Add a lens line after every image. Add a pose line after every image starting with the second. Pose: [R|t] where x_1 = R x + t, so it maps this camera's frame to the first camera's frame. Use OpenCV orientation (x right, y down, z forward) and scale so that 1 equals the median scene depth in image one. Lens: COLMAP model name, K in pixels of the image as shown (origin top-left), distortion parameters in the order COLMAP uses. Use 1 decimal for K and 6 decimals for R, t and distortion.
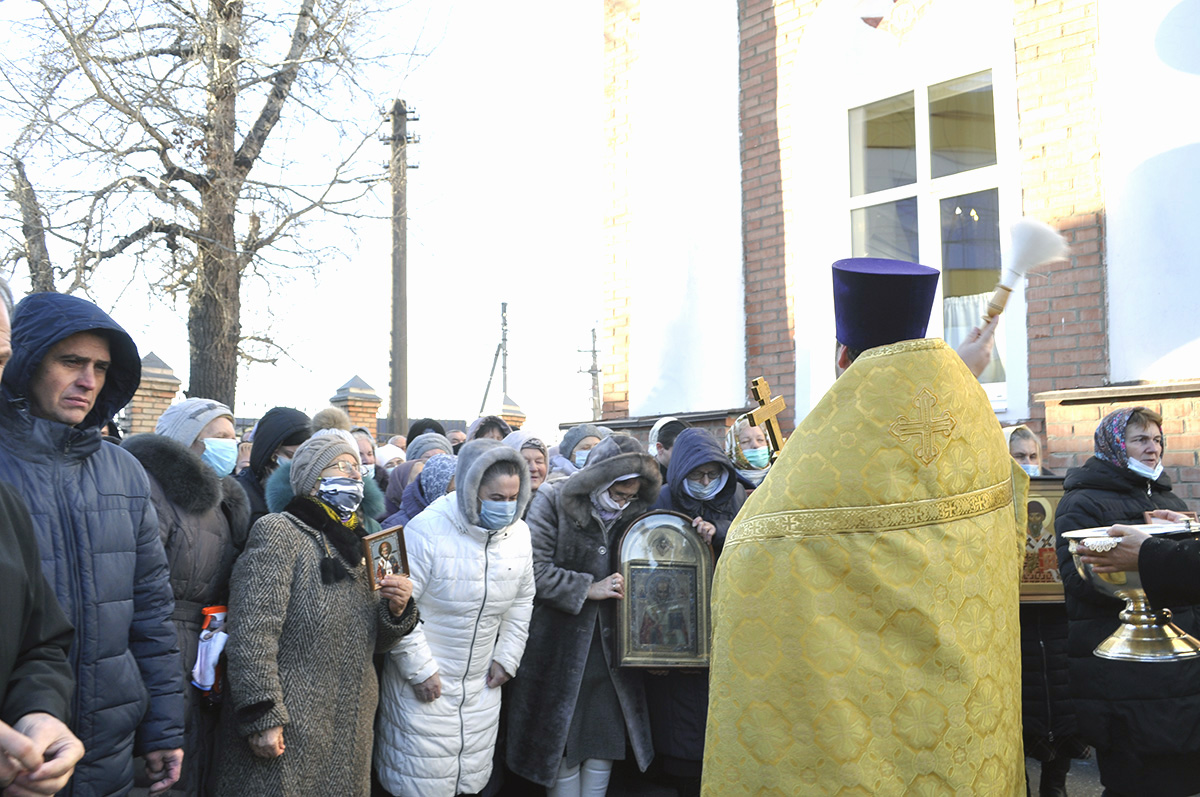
lens RADIAL K [[932.7, 0, 600.0], [0, 932.7, 398.5], [0, 0, 1]] dist [-0.012825, 0.007615]
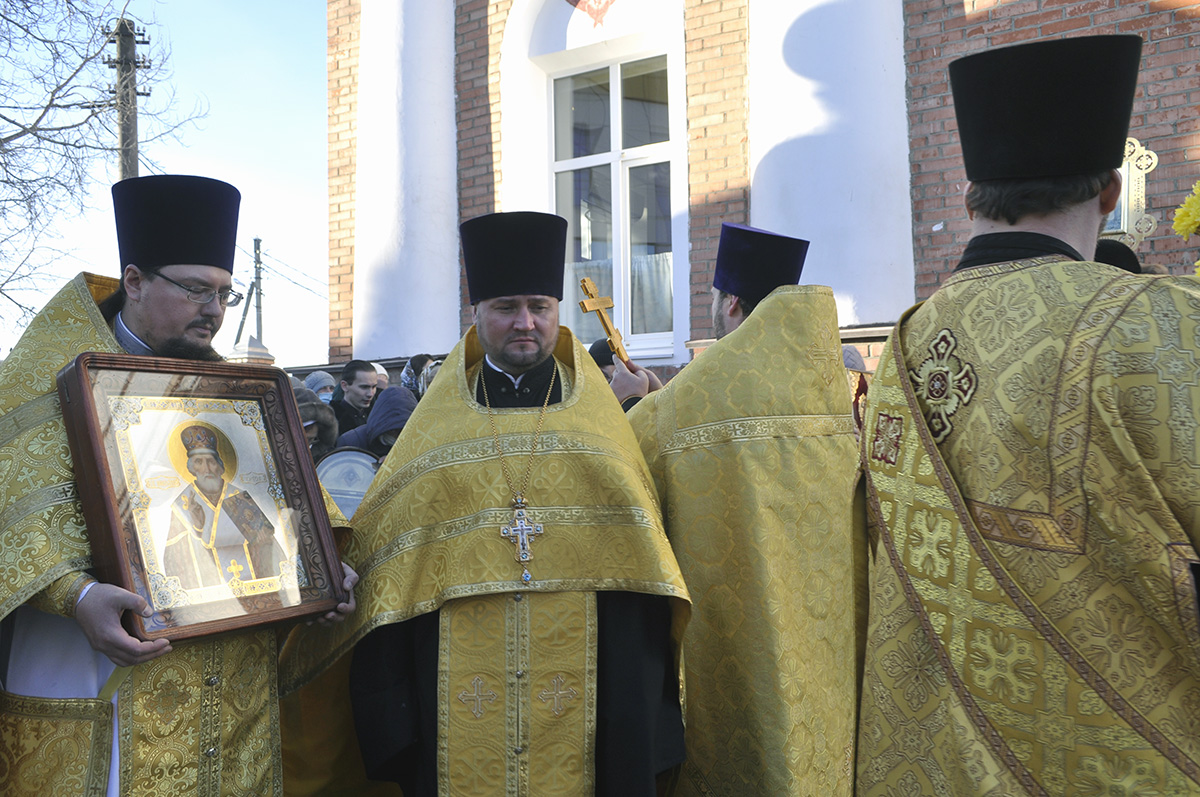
lens RADIAL K [[932.7, 0, 600.0], [0, 932.7, 398.5], [0, 0, 1]] dist [-0.012825, 0.007615]
pose [[0.971997, -0.012317, 0.234670, 0.057562], [-0.002779, 0.997953, 0.063886, -0.006507], [-0.234977, -0.062750, 0.969973, -0.097014]]
